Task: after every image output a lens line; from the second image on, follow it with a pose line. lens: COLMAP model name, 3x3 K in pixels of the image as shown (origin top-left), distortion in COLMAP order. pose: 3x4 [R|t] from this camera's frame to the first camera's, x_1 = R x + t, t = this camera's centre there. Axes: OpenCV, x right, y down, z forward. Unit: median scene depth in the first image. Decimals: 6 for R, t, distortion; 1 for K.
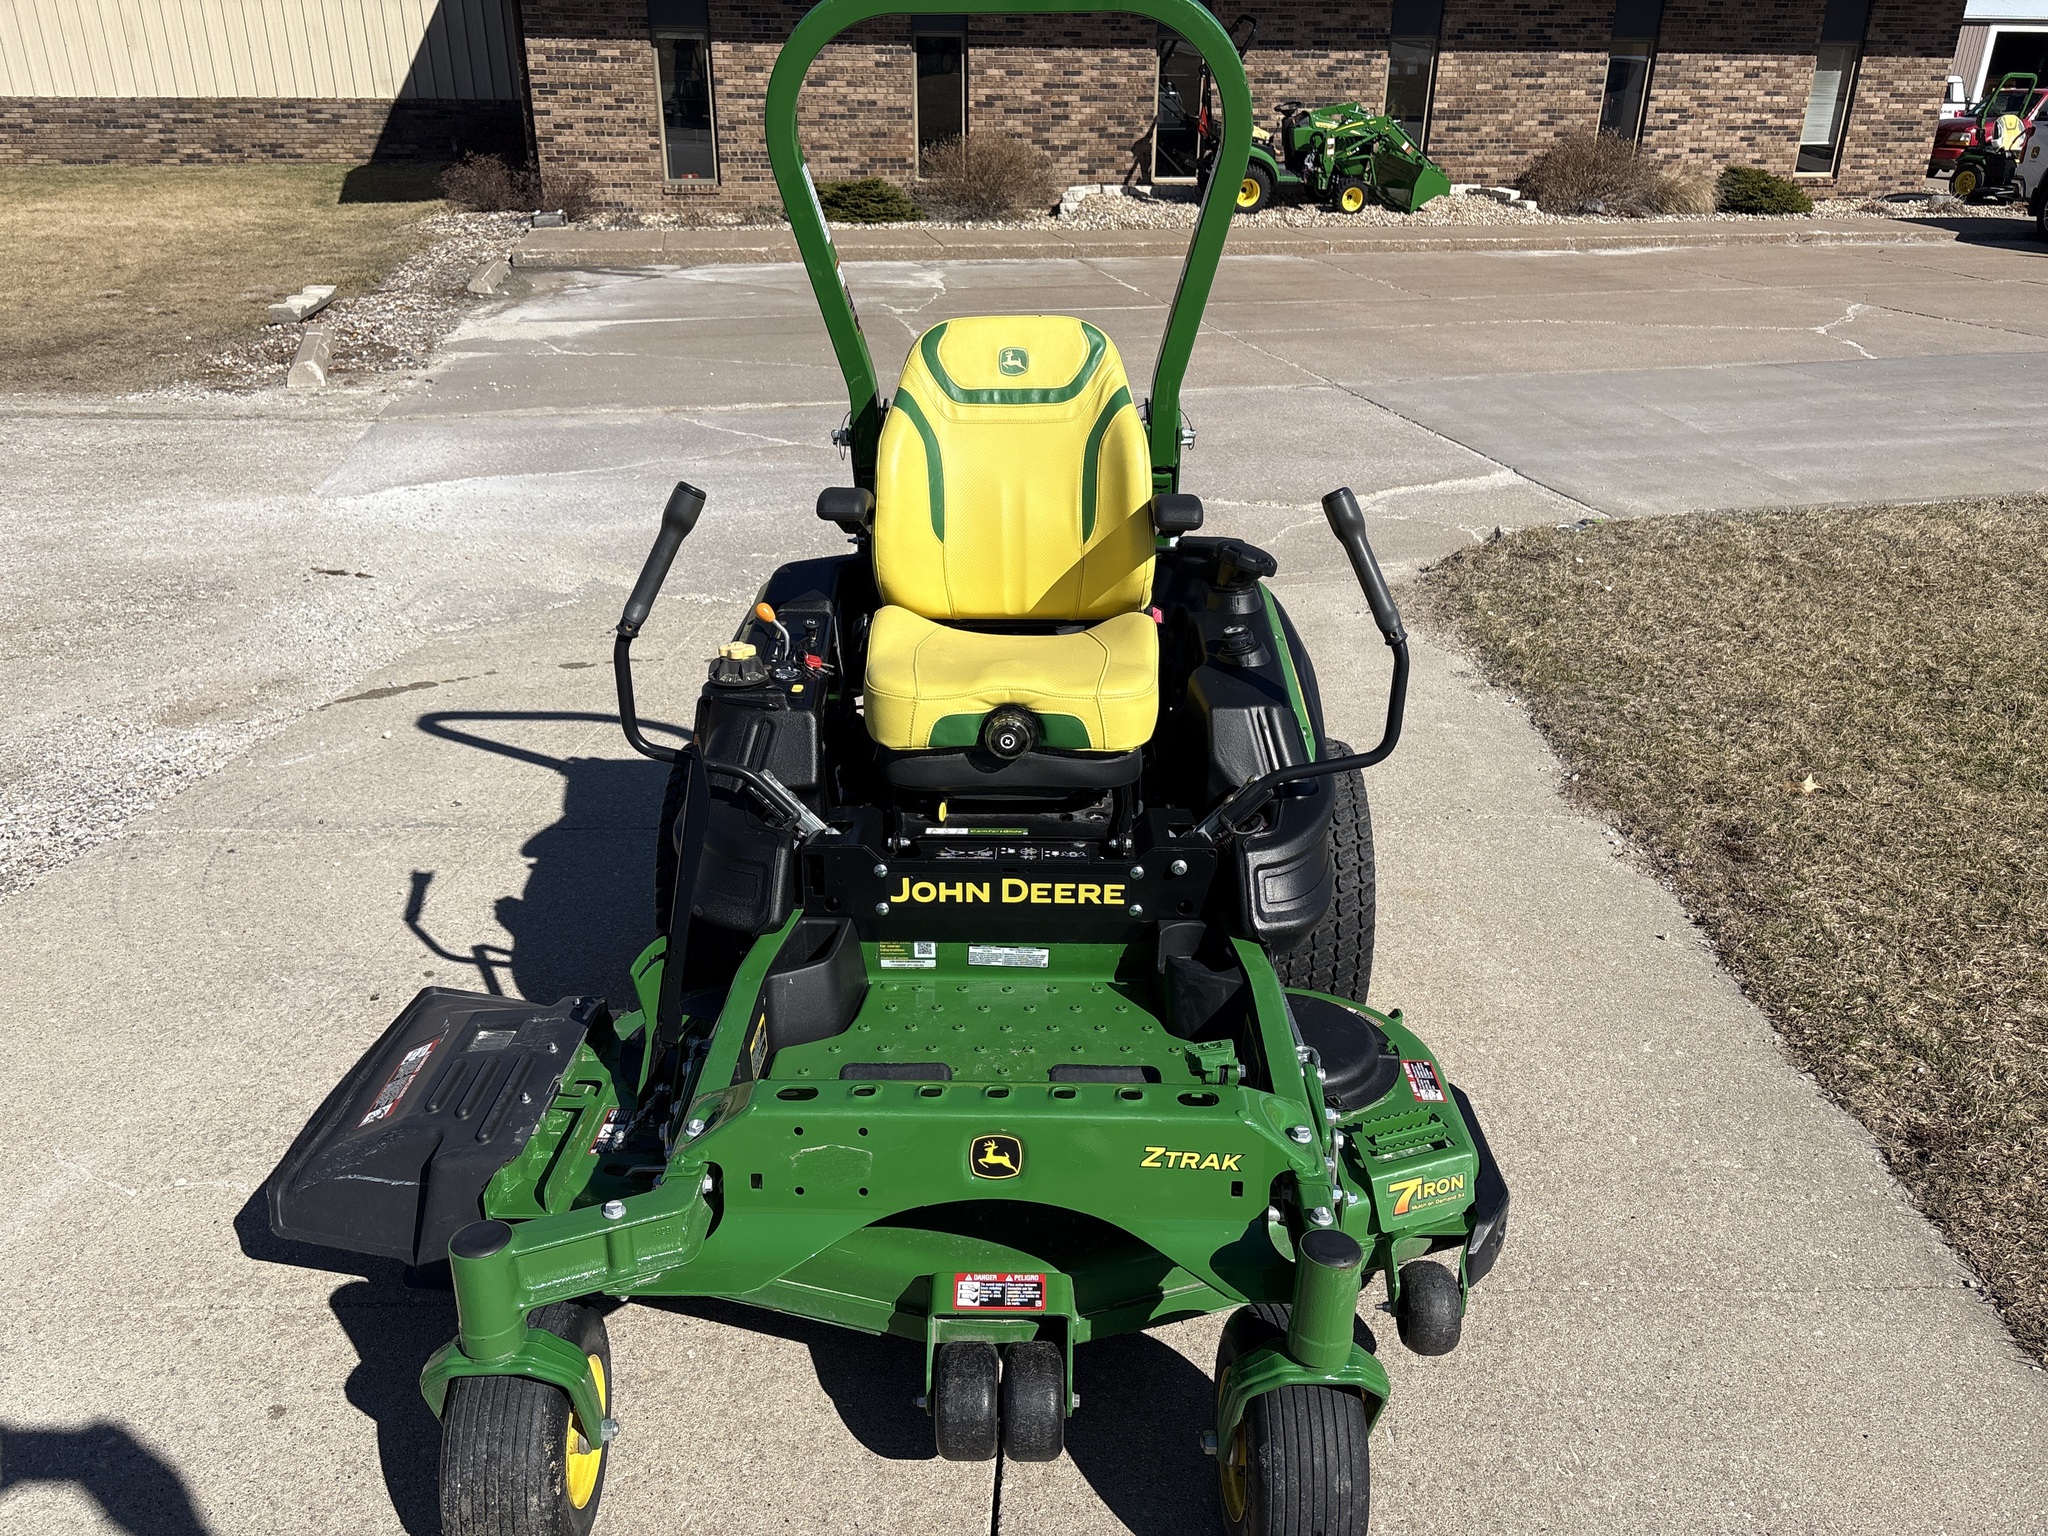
lens RADIAL K [[1537.5, 0, 1027.8], [0, 1537.5, 765.0], [0, 0, 1]] dist [0.067955, -0.080706]
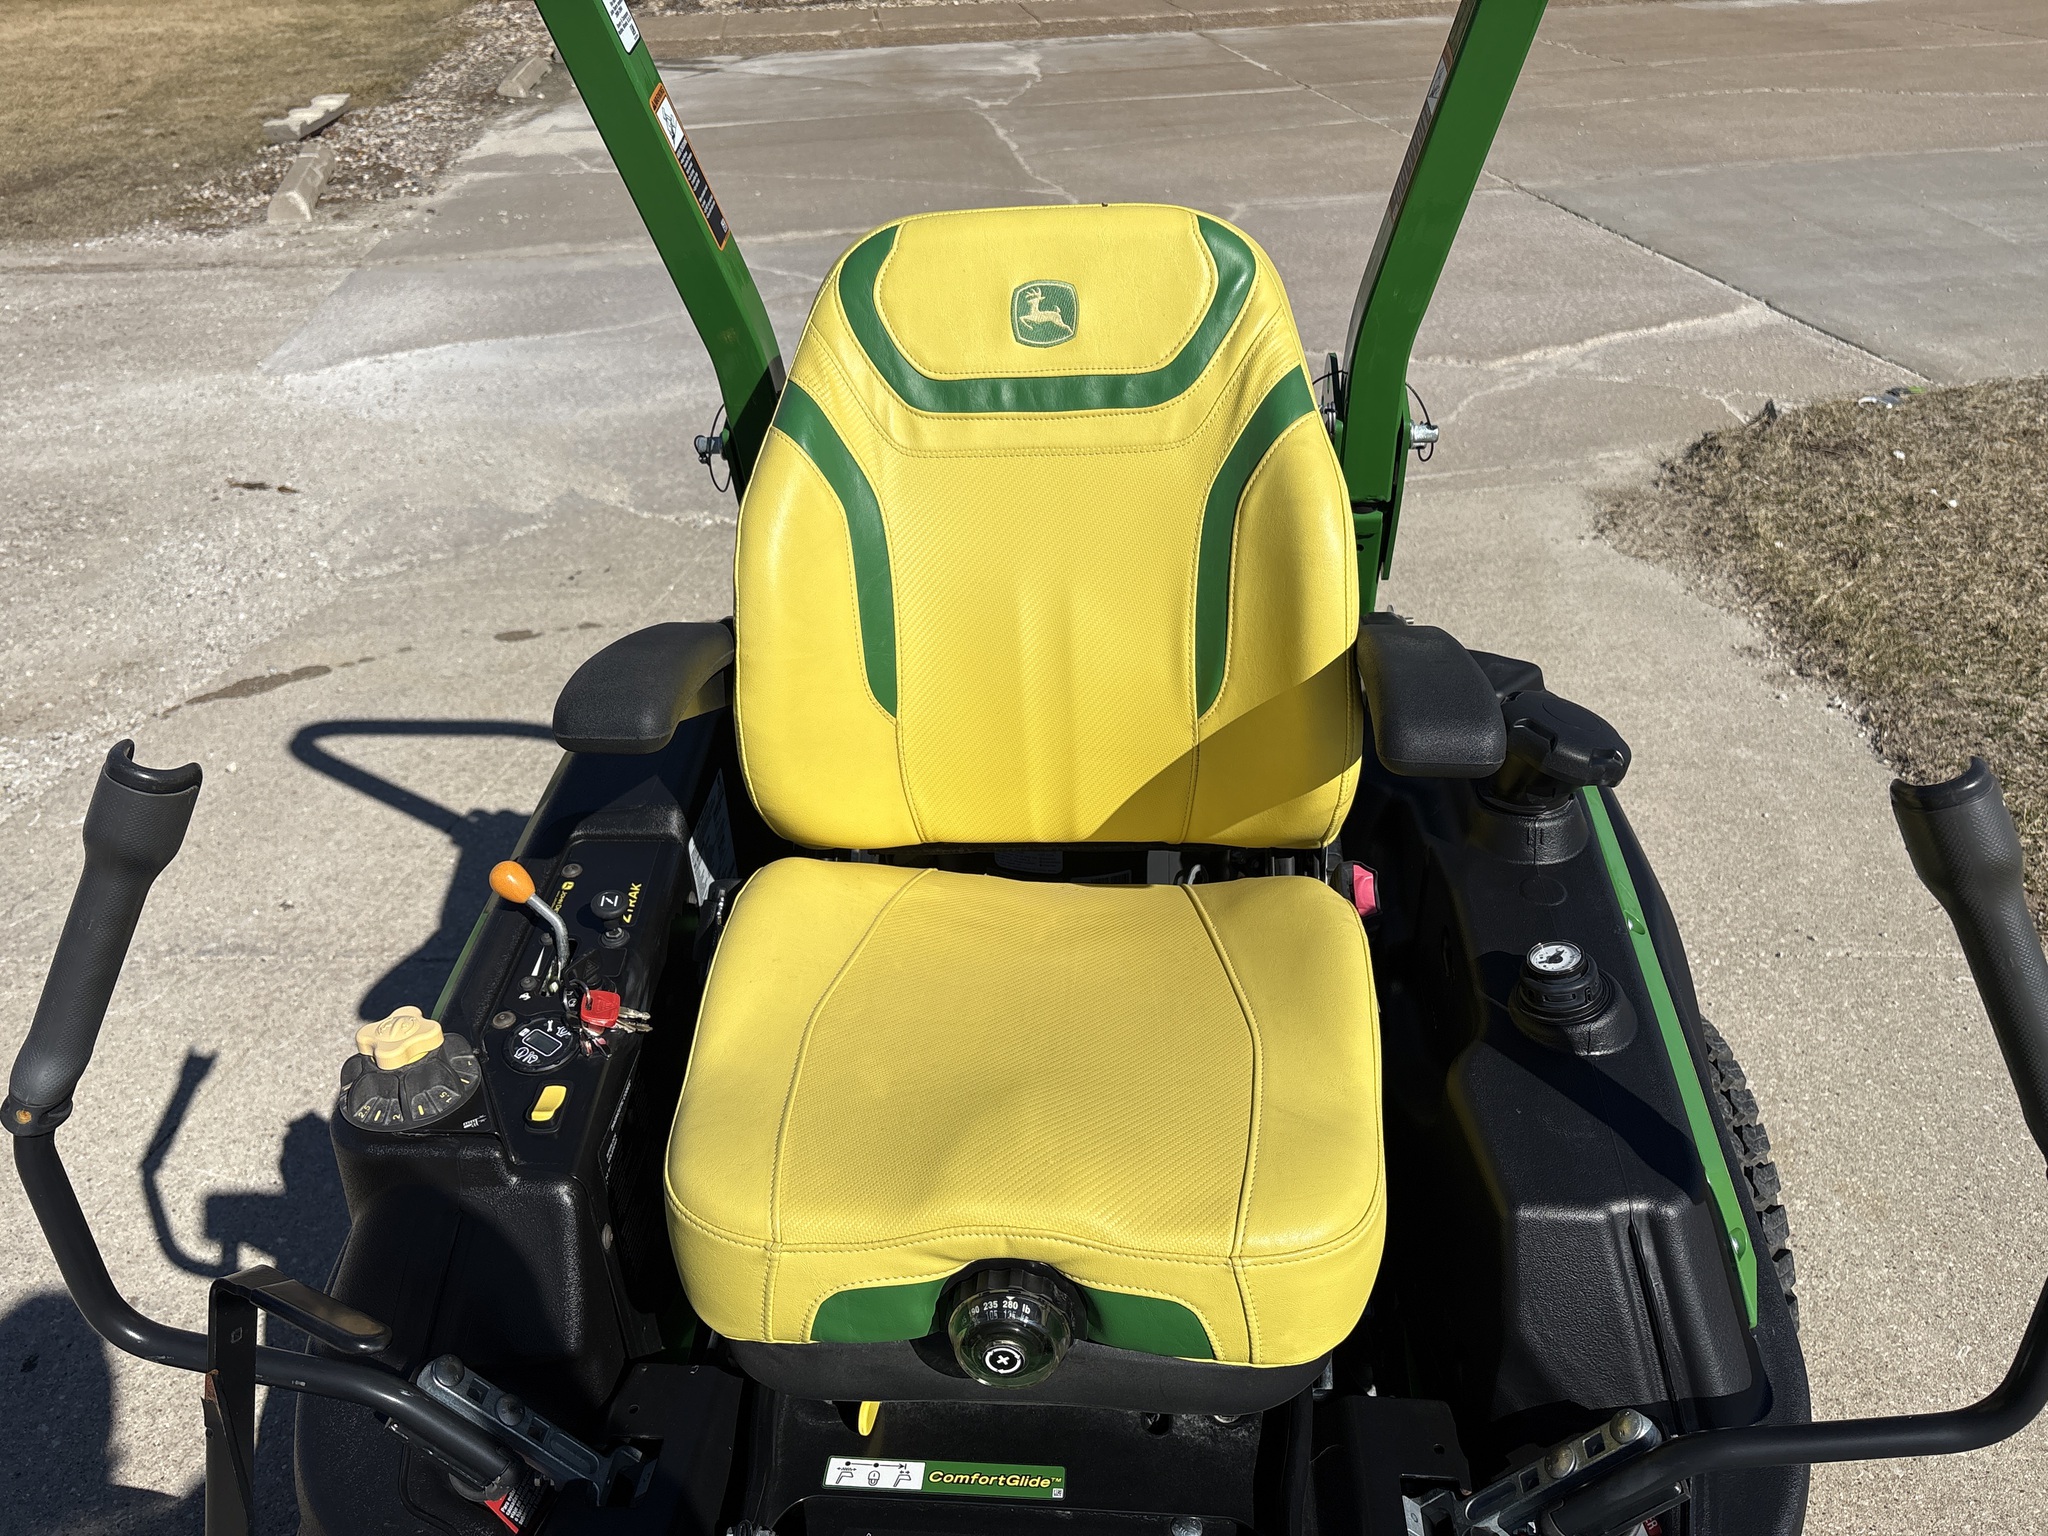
lens RADIAL K [[1537.5, 0, 1027.8], [0, 1537.5, 765.0], [0, 0, 1]] dist [0.067955, -0.080706]
pose [[0.997233, -0.001260, -0.074330, 0.004531], [0.010551, 0.992133, 0.124742, -0.043462], [0.073588, -0.125181, 0.989401, 0.125368]]
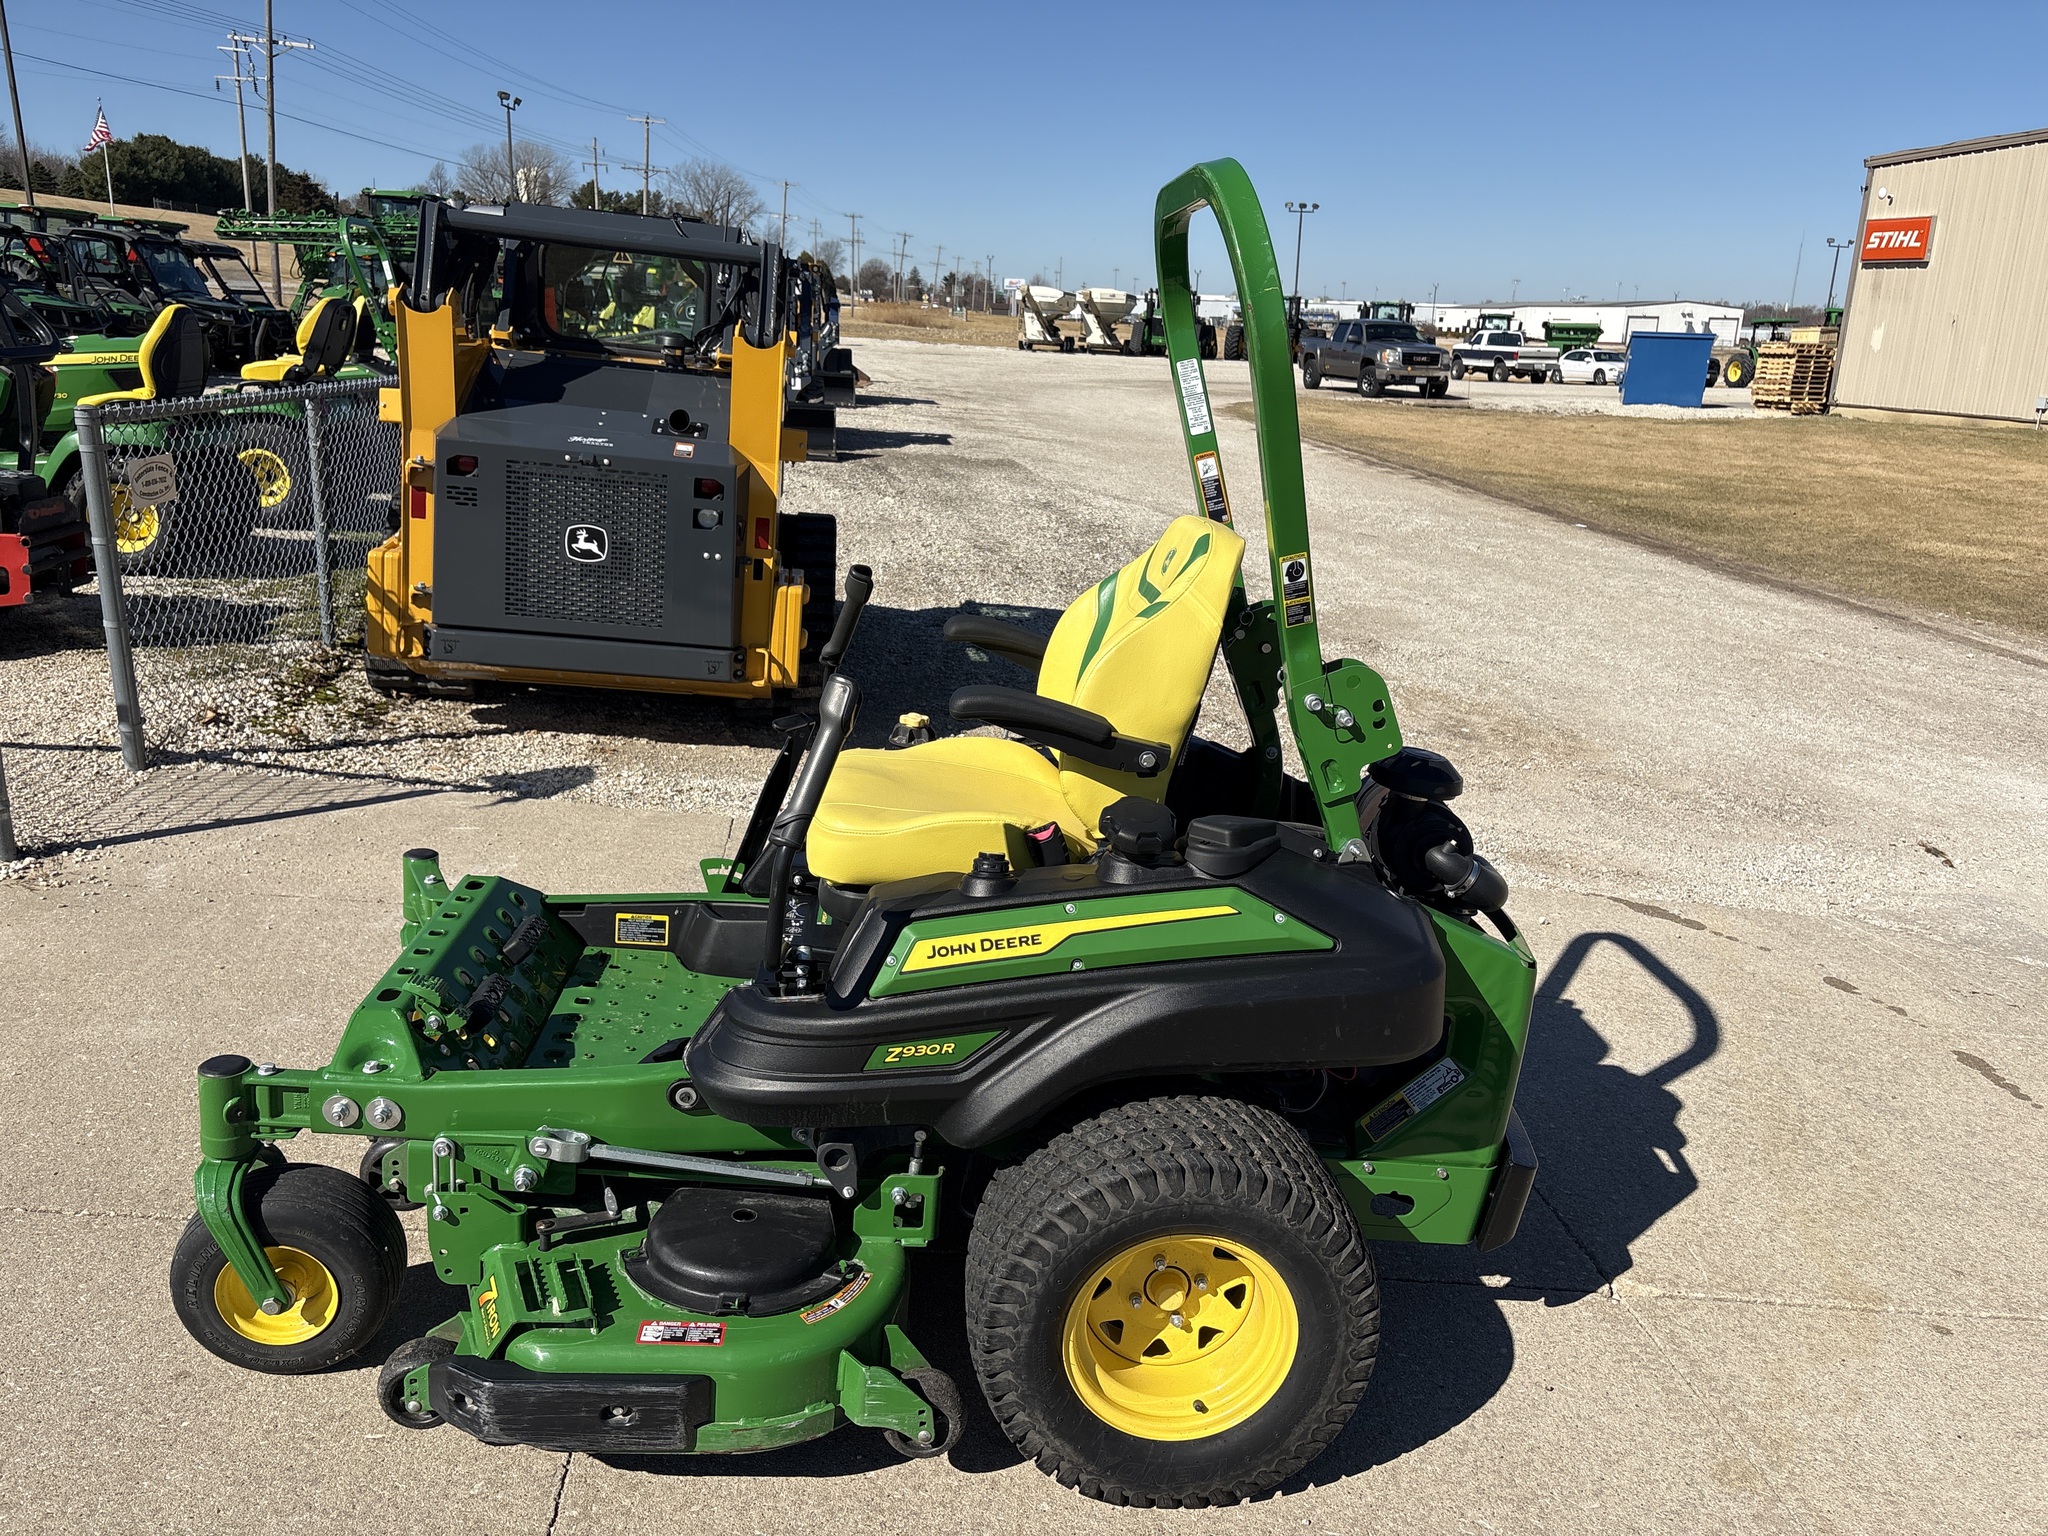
lens RADIAL K [[1537.5, 0, 1027.8], [0, 1537.5, 765.0], [0, 0, 1]] dist [0.067955, -0.080706]
pose [[0.085291, 0.268252, -0.959566, 0.213154], [-0.435533, 0.876228, 0.206243, -0.070709], [0.896123, 0.400332, 0.191567, 0.182697]]
